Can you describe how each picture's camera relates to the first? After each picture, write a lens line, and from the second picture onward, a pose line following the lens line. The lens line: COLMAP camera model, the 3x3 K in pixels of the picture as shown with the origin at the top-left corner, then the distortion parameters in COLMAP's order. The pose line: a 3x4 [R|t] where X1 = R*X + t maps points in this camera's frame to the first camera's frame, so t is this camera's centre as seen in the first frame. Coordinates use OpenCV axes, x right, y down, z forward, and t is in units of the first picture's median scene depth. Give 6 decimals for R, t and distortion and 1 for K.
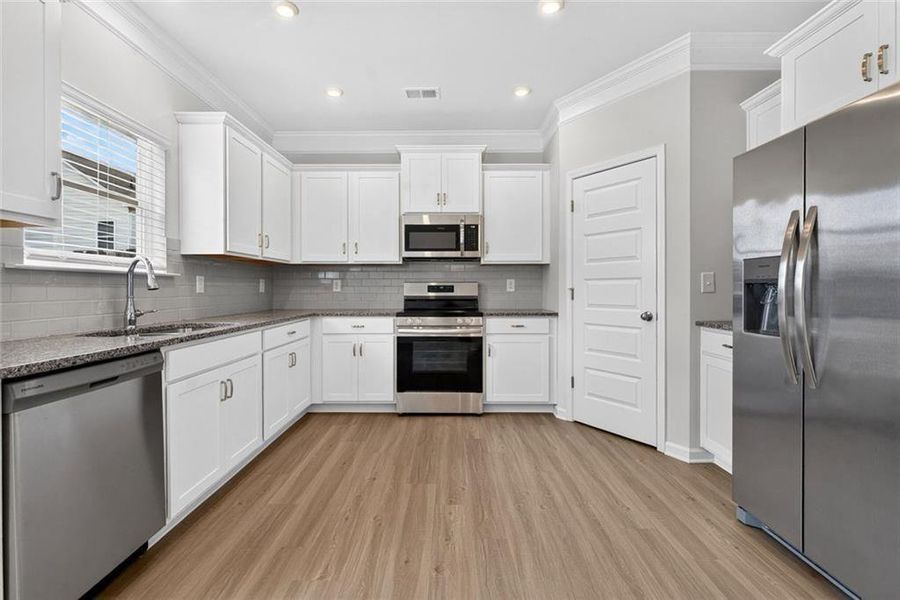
lens RADIAL K [[406.8, 0, 448.6], [0, 406.8, 298.2], [0, 0, 1]] dist [0.007883, -0.004199]
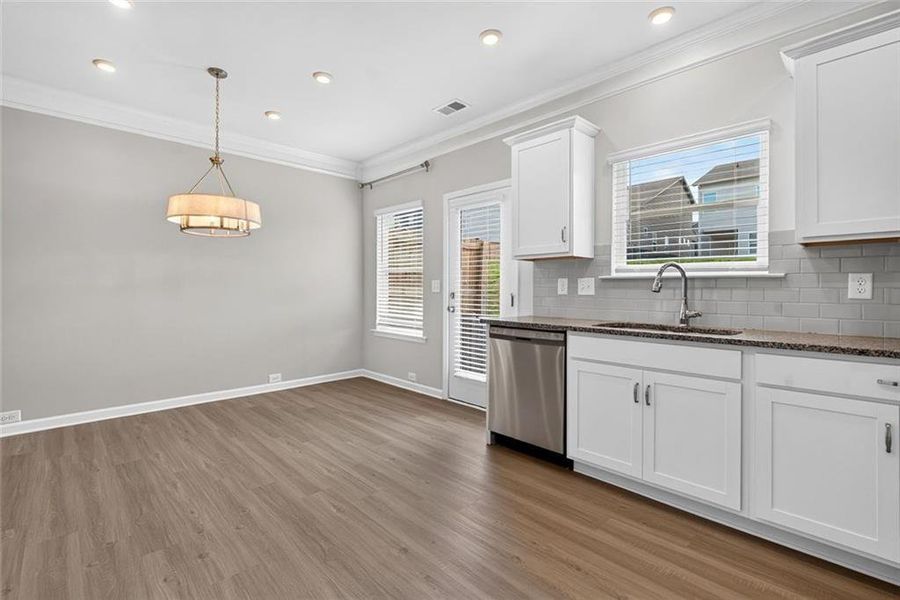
lens RADIAL K [[406.8, 0, 437.1], [0, 406.8, 290.4], [0, 0, 1]] dist [0.007883, -0.004199]
pose [[-0.726166, -0.001727, -0.687517, 0.367348], [-0.020854, 0.999592, 0.019516, -0.024935], [0.687203, 0.028509, -0.725906, 1.025191]]
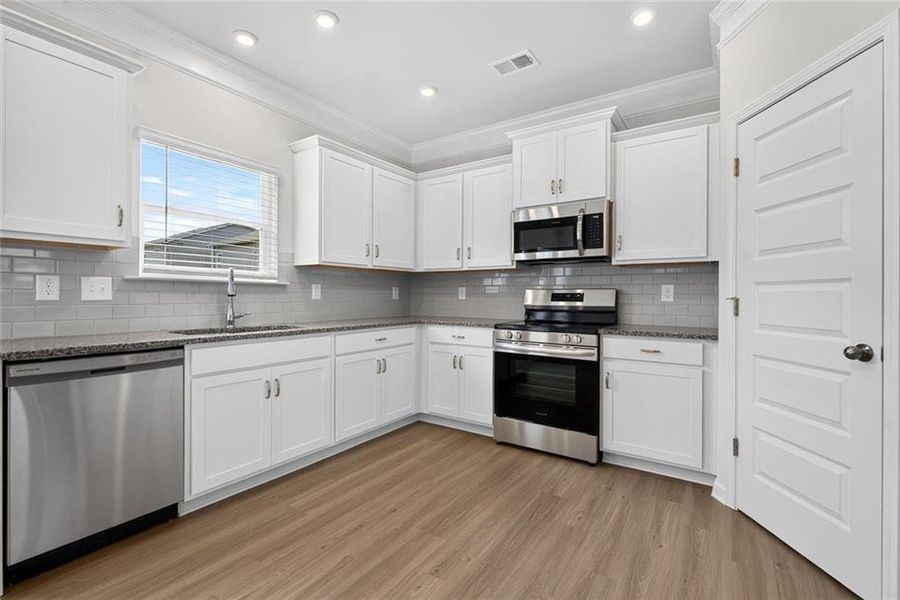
lens RADIAL K [[406.8, 0, 449.0], [0, 406.8, 301.0], [0, 0, 1]] dist [0.007883, -0.004199]
pose [[0.831192, 0.012257, -0.555850, 0.333863], [-0.019256, 0.999792, -0.006748, -0.007380], [0.555652, 0.016312, 0.831255, 0.266495]]
